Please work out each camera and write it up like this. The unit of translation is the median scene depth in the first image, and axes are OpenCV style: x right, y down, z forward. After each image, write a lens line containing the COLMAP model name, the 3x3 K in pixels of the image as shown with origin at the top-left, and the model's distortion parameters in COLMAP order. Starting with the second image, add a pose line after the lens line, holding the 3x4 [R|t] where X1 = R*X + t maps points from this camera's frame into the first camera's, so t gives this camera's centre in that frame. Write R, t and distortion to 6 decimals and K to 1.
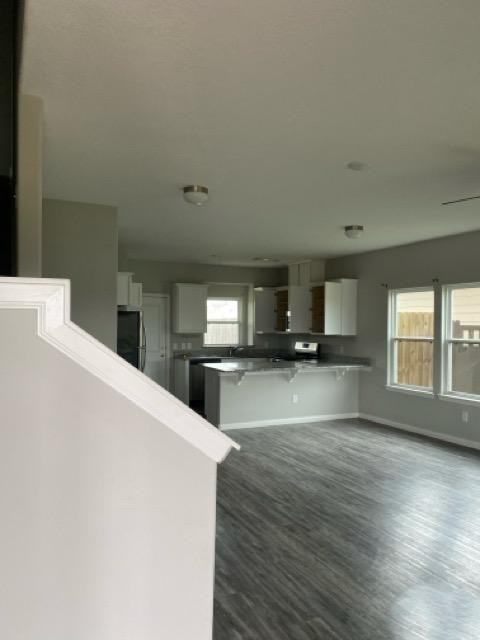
lens RADIAL K [[493.1, 0, 253.0], [0, 493.1, 317.8], [0, 0, 1]] dist [0.064908, -0.000567]
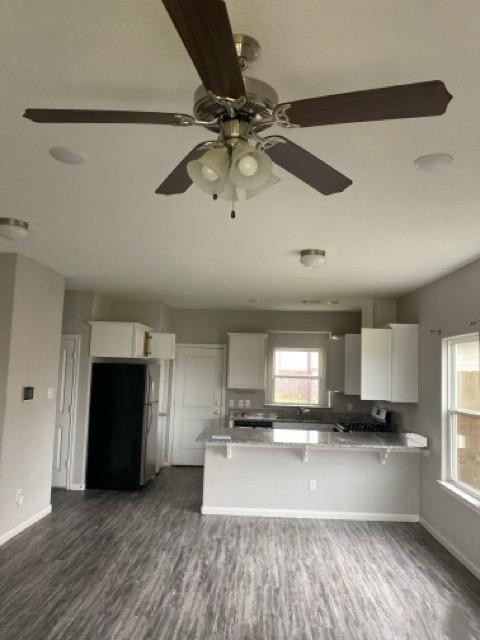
lens RADIAL K [[492.3, 0, 240.0], [0, 492.3, 320.0], [0, 0, 1]] dist [-0.002936, -0.000462]
pose [[0.873075, -0.027155, -0.486829, 0.453264], [-0.018578, 0.995870, -0.088867, -0.020105], [0.487232, 0.086632, 0.868965, 0.346853]]
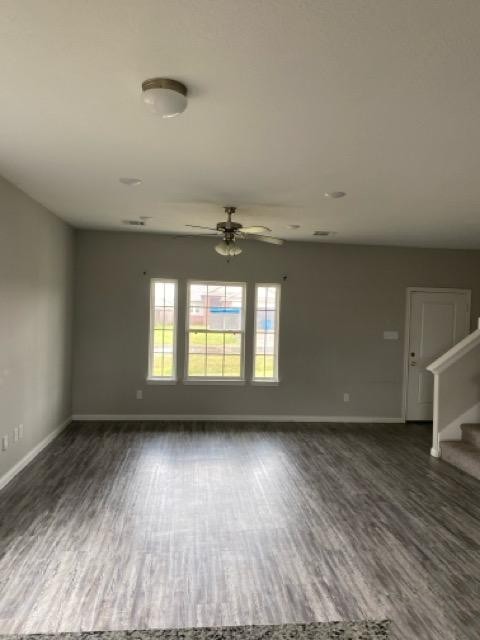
lens RADIAL K [[493.1, 0, 253.0], [0, 493.1, 317.8], [0, 0, 1]] dist [0.064908, -0.000567]
pose [[-0.941612, -0.035512, 0.334823, -0.013541], [-0.039972, 0.999180, -0.006437, 0.003050], [-0.334320, -0.019445, -0.942259, 1.373007]]
